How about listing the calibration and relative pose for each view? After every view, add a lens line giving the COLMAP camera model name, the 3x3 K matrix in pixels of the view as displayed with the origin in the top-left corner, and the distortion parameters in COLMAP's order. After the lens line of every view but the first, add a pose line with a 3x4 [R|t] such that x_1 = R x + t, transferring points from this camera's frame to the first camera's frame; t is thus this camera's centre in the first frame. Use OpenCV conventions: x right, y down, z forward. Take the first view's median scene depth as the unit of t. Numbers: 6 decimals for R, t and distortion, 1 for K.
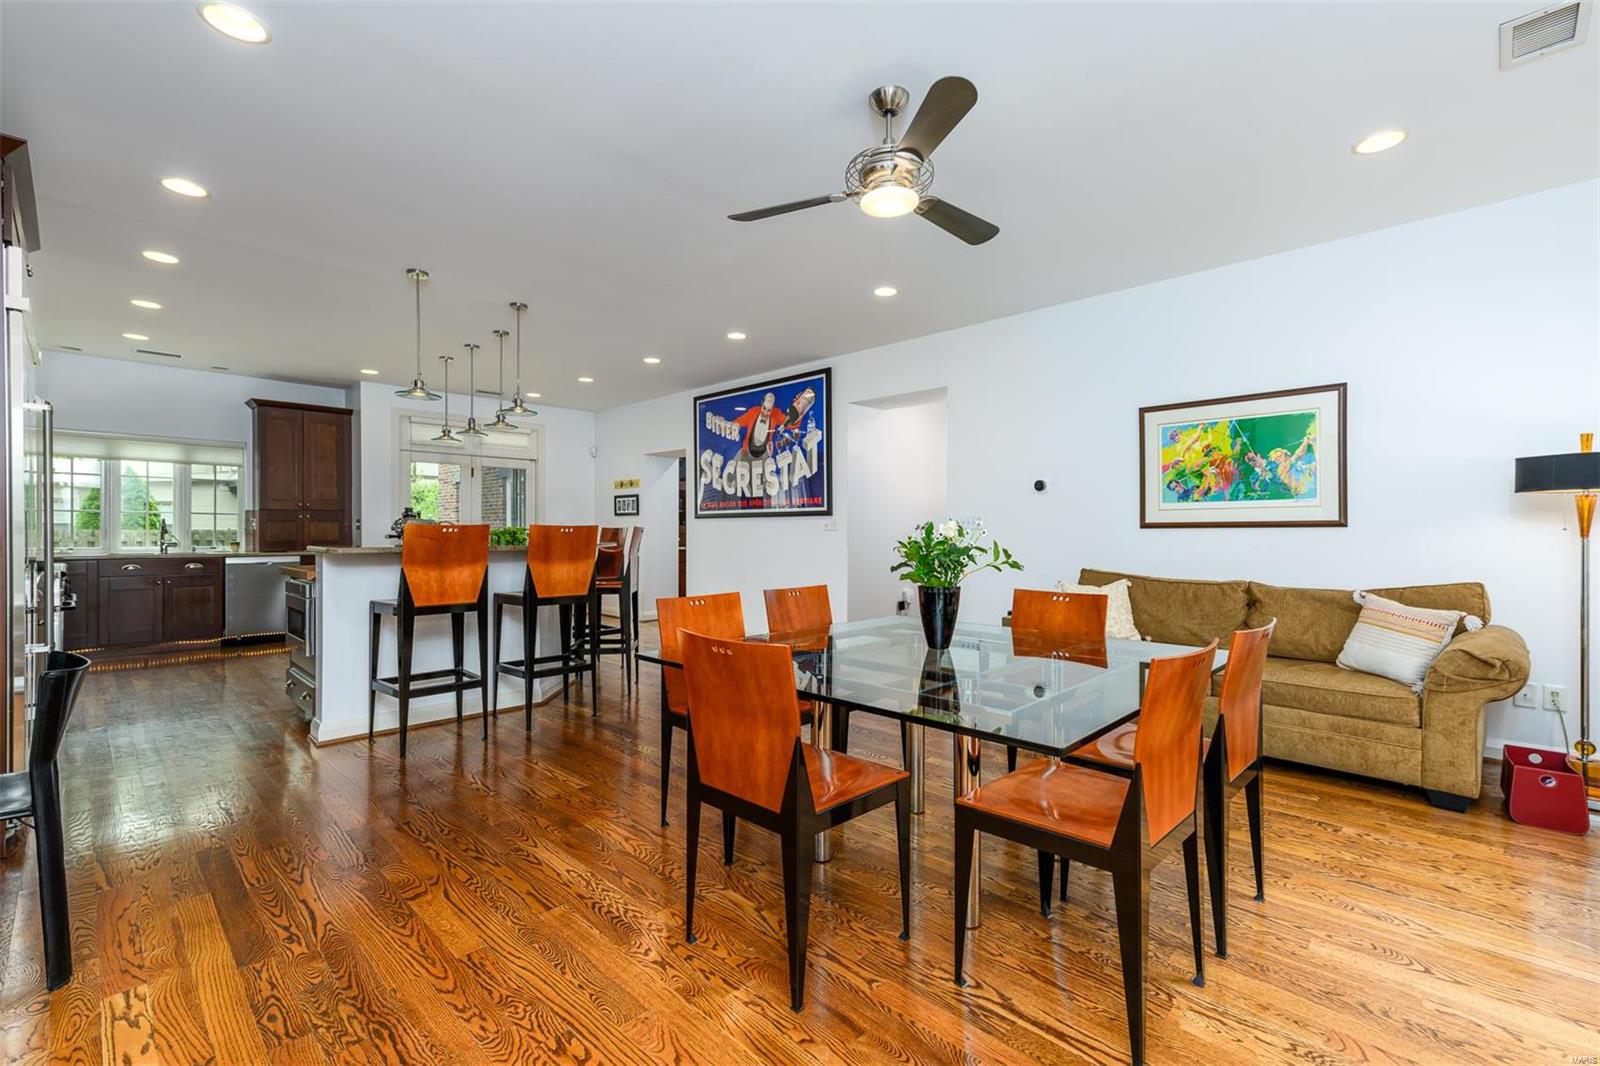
lens RADIAL K [[695.6, 0, 795.1], [0, 695.6, 529.9], [0, 0, 1]] dist [0.011753, 0.001265]
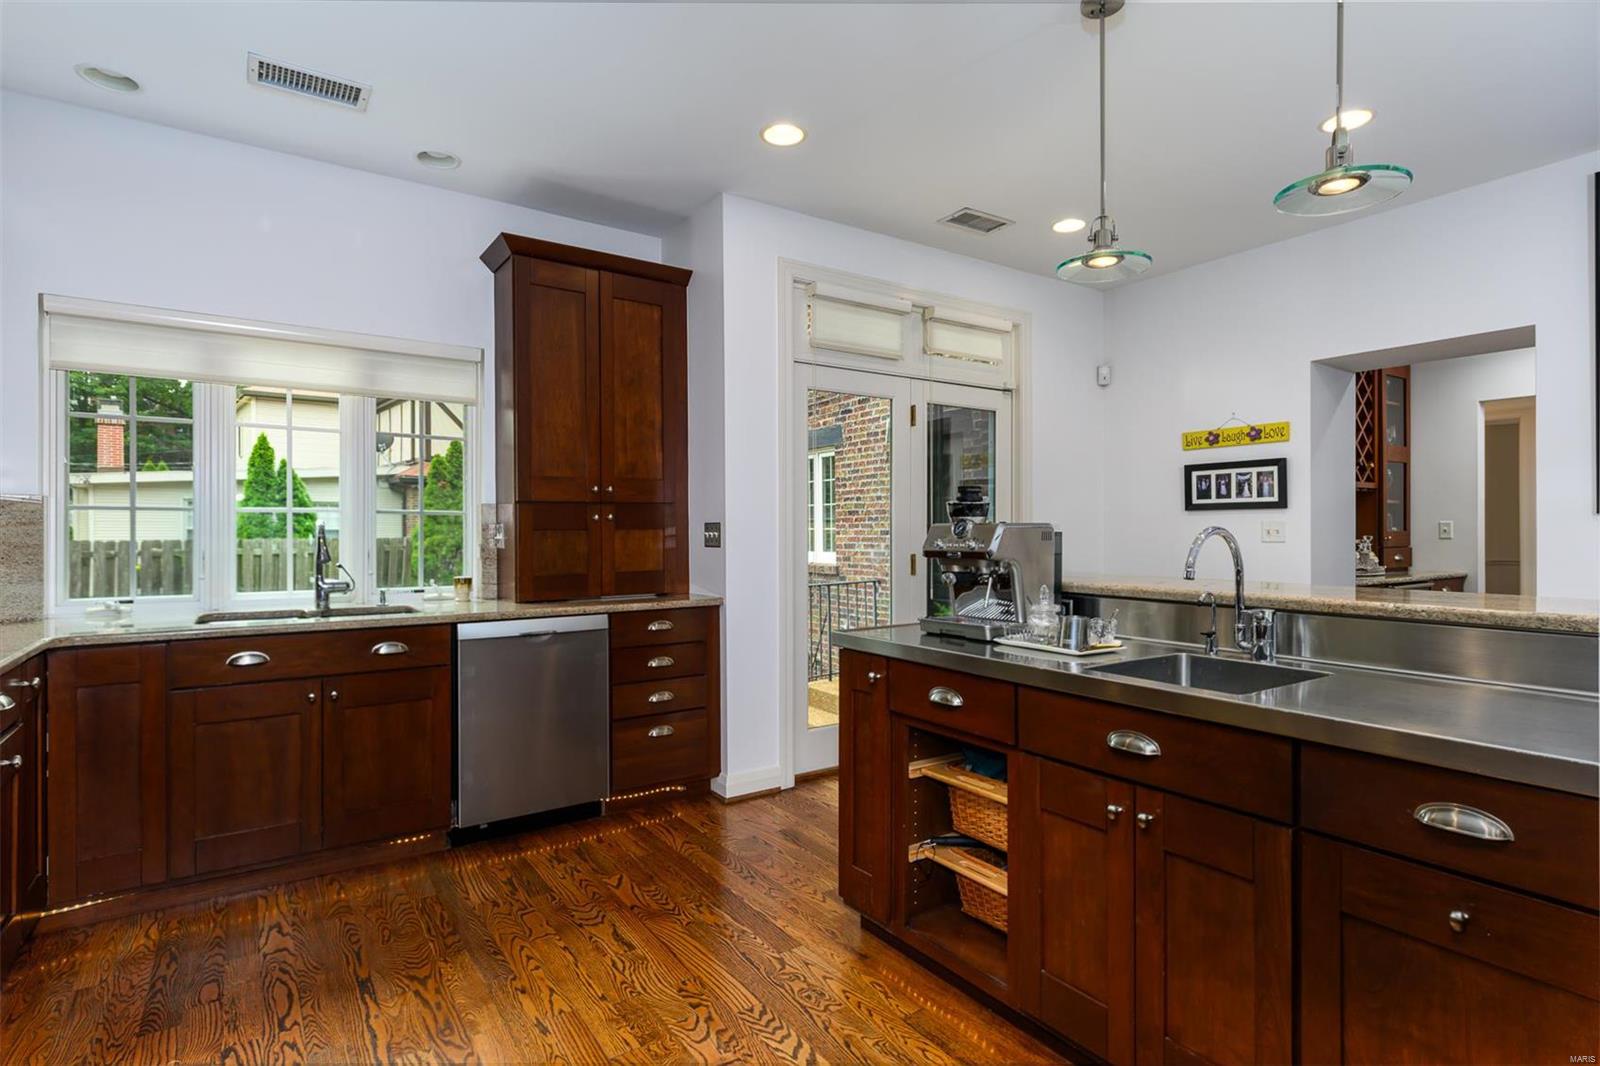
lens RADIAL K [[789.2, 0, 796.2], [0, 789.2, 532.4], [0, 0, 1]] dist [0.004063, -0.000292]
pose [[0.982296, -0.005678, -0.187251, -0.493850], [0.005947, 0.999982, 0.000871, -0.009743], [0.187243, -0.001969, 0.982312, 0.547286]]
